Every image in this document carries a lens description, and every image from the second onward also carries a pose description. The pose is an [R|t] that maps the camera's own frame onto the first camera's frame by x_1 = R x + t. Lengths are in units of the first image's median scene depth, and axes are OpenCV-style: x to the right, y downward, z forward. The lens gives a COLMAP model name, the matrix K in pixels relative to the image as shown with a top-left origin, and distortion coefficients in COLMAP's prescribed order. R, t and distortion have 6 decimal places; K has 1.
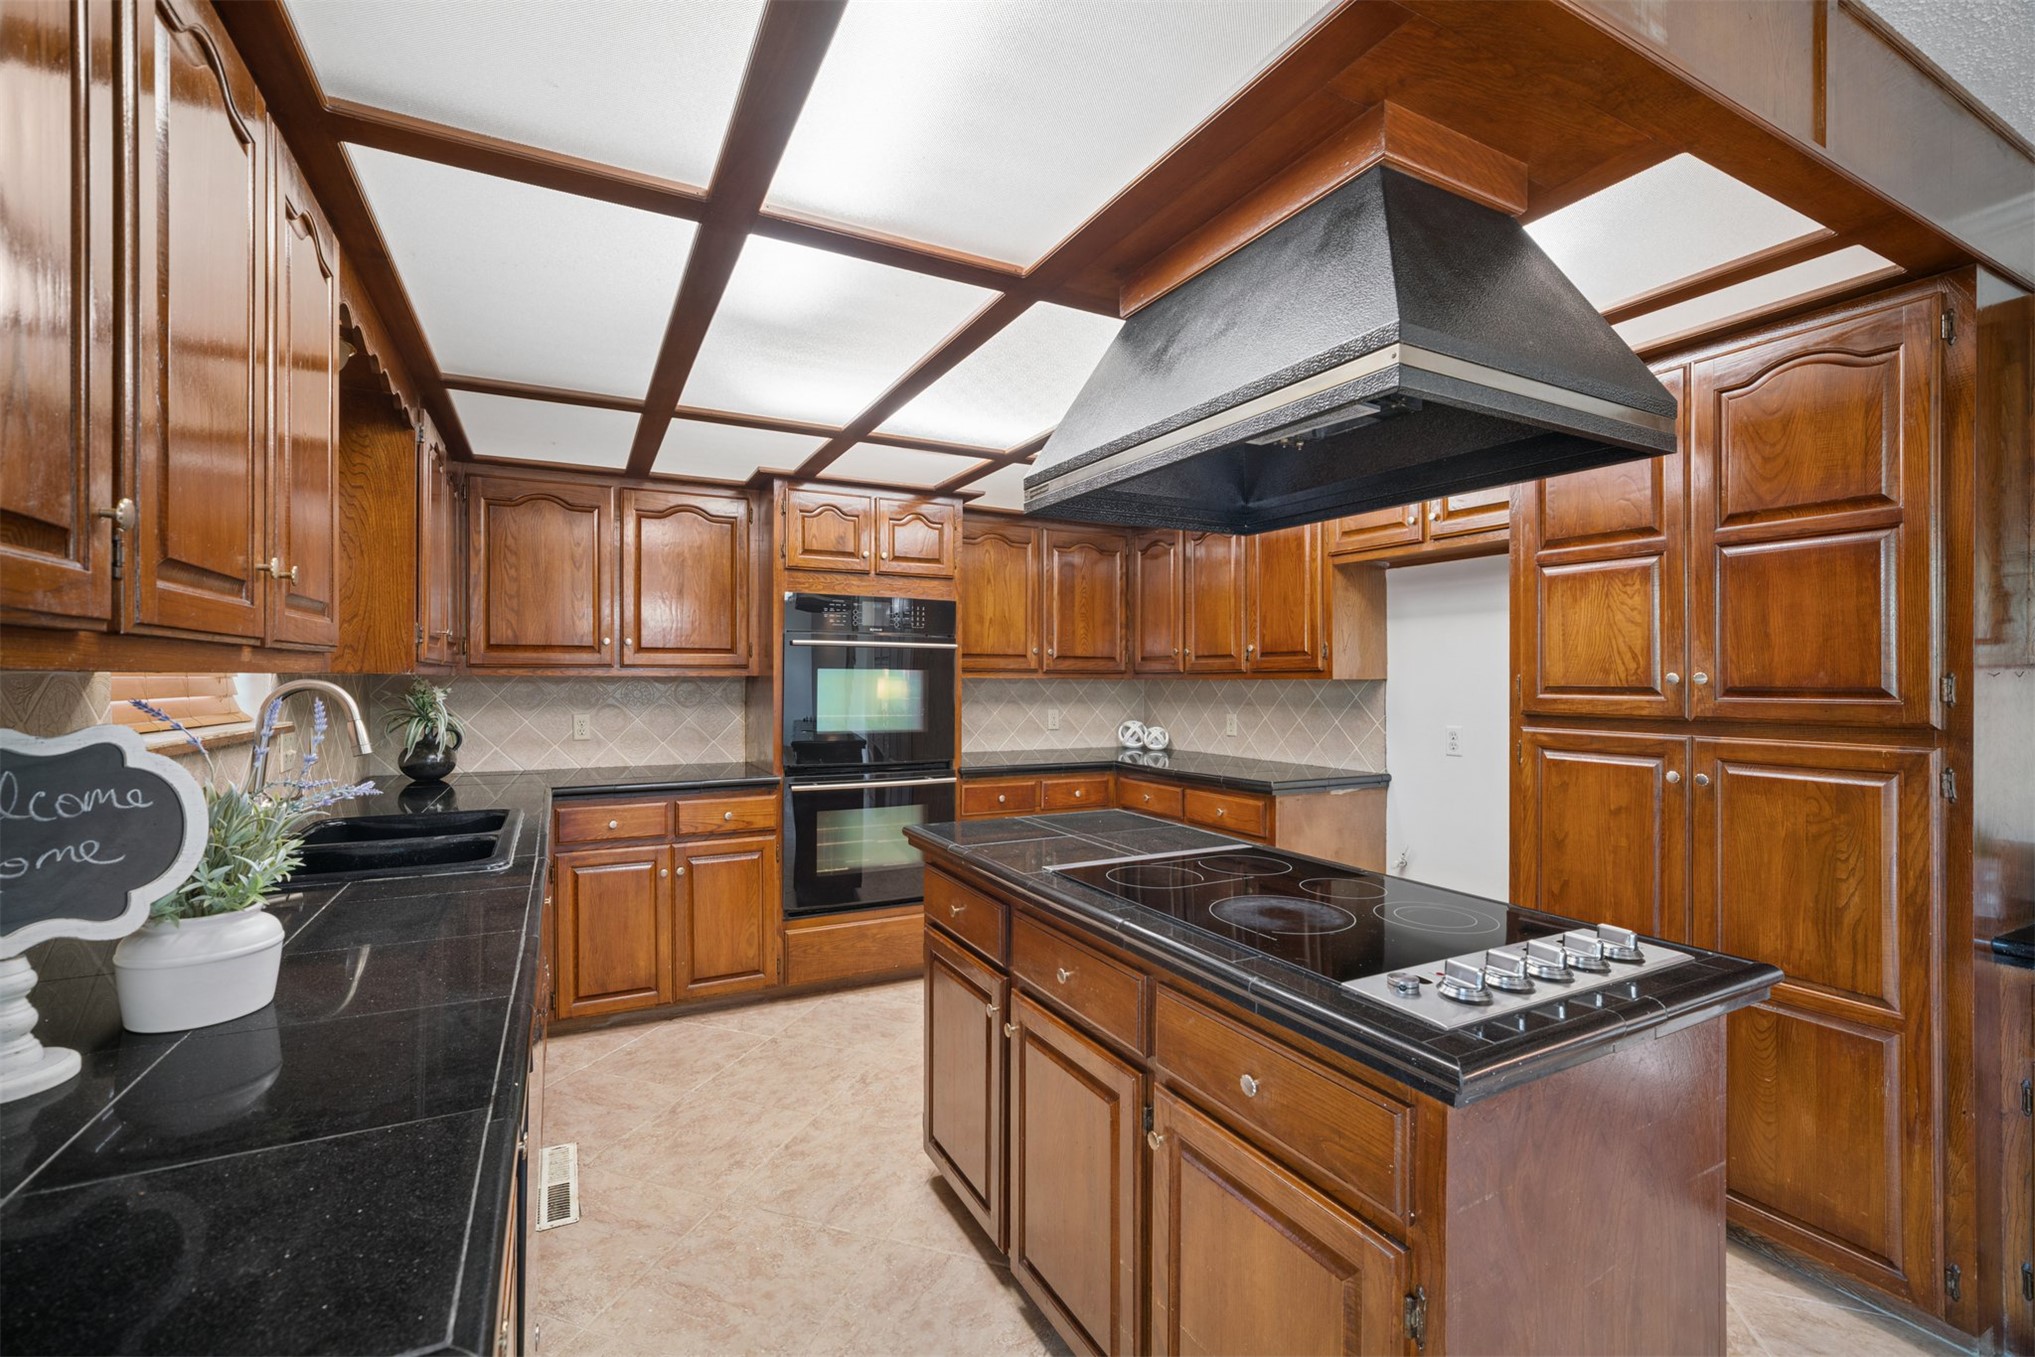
lens RADIAL K [[861.7, 0, 1017.1], [0, 861.7, 682.1], [0, 0, 1]] dist [0.002781, 0.000413]
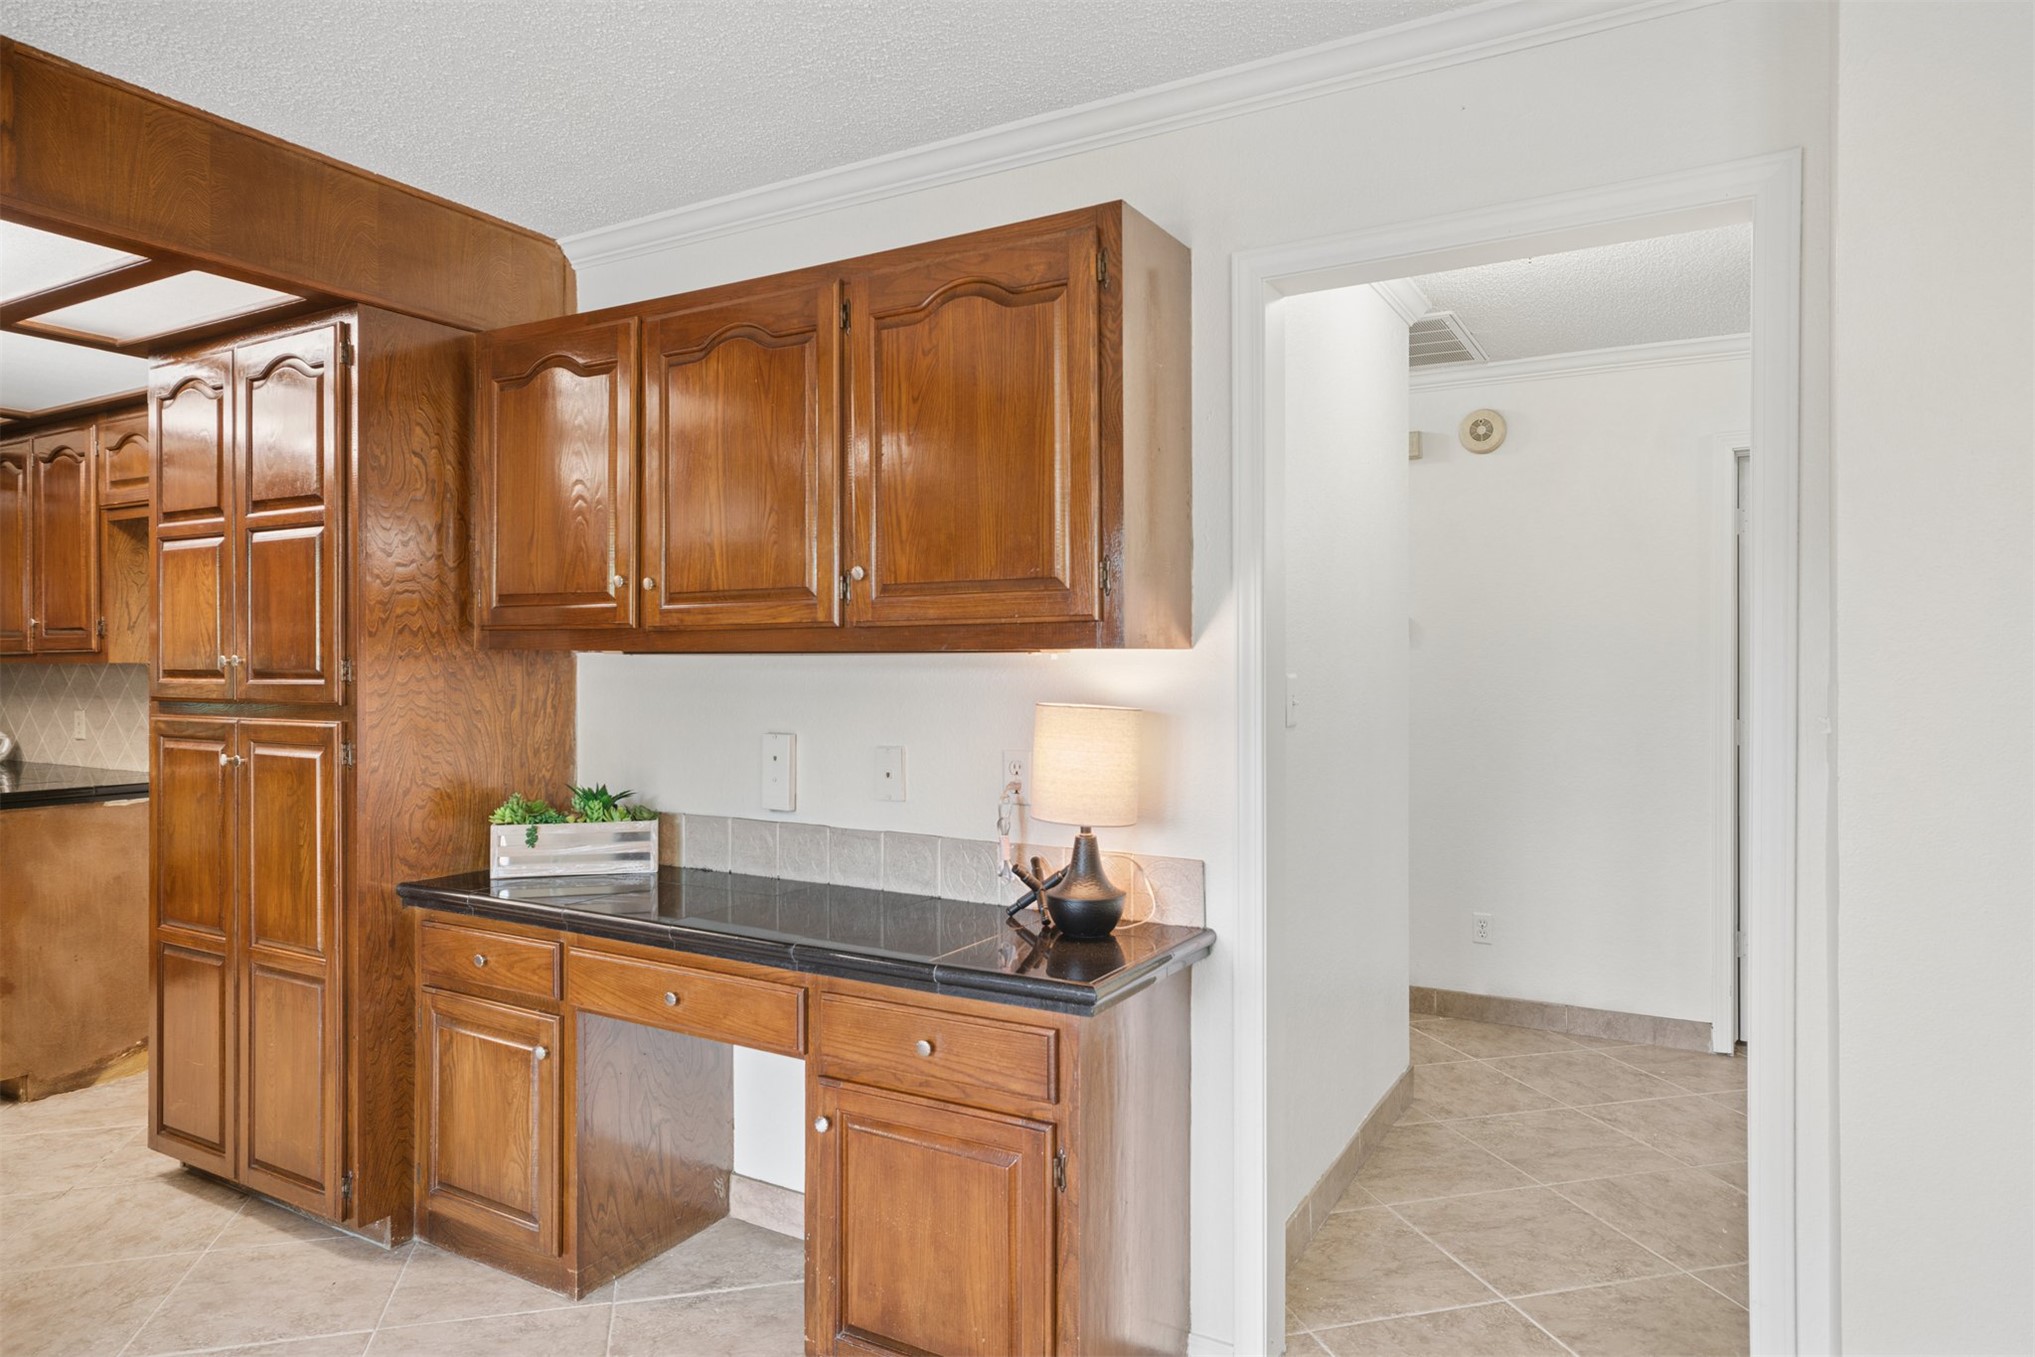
lens RADIAL K [[1230.1, 0, 1018.0], [0, 1230.1, 661.9], [0, 0, 1]] dist [-0.001429, -0.000496]
pose [[0.845551, -0.003405, 0.533883, 0.679945], [0.005984, 0.999977, -0.003098, 0.005939], [-0.533860, 0.005814, 0.845553, -0.601454]]
